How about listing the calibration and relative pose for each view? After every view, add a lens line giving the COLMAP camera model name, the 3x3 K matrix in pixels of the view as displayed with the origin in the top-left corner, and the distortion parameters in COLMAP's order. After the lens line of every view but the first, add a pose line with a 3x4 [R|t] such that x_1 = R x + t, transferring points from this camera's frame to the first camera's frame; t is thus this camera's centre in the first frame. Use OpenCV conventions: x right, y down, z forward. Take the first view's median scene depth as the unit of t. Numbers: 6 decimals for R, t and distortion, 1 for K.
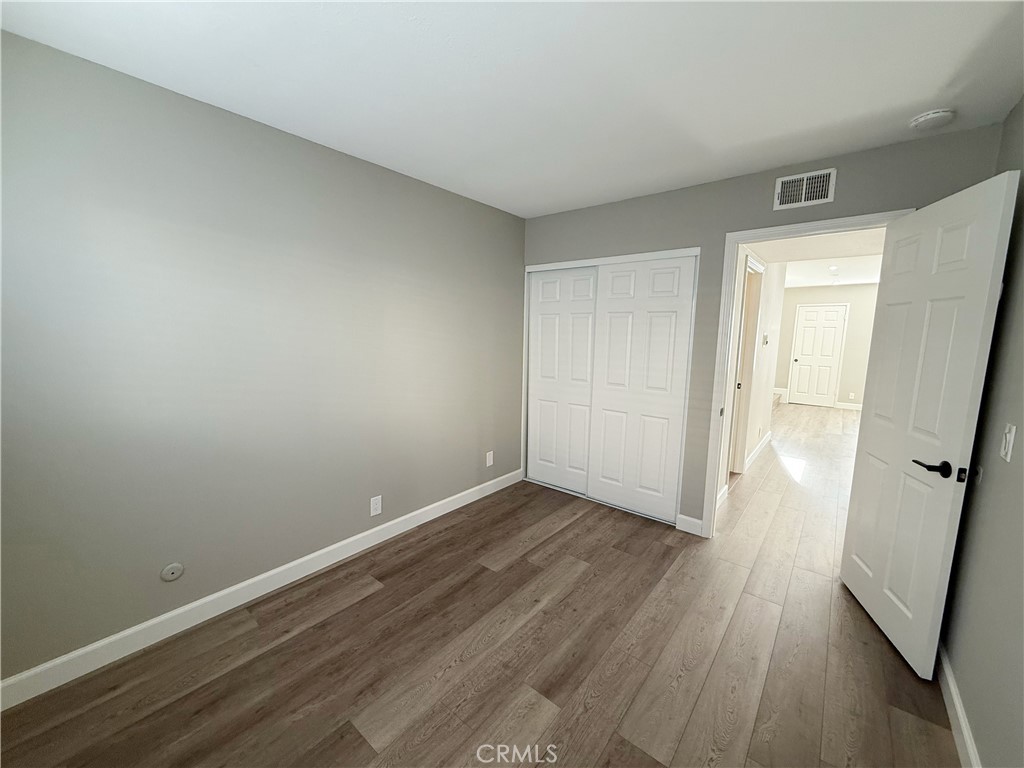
lens RADIAL K [[407.5, 0, 510.0], [0, 407.5, 384.9], [0, 0, 1]] dist [0.000243, 0.000177]
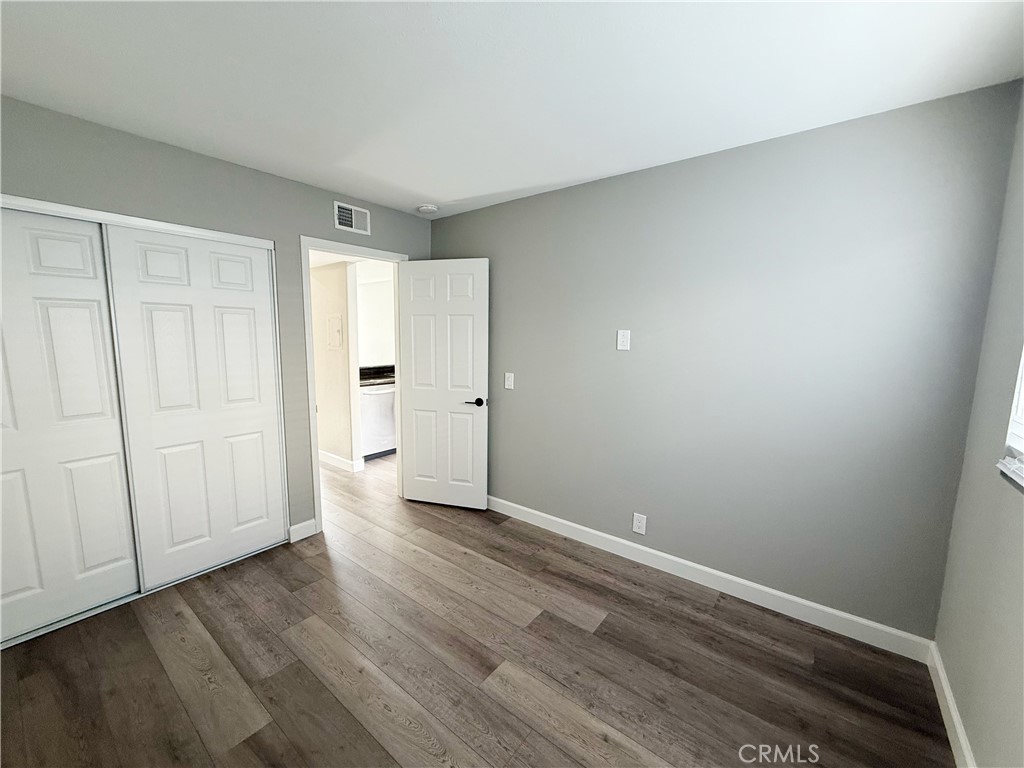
lens RADIAL K [[407.5, 0, 510.0], [0, 407.5, 384.9], [0, 0, 1]] dist [0.000243, 0.000177]
pose [[-0.030894, -0.137755, 0.989984, -0.556264], [0.120755, 0.982688, 0.140508, -0.084924], [-0.992201, 0.123887, -0.013725, 0.546781]]
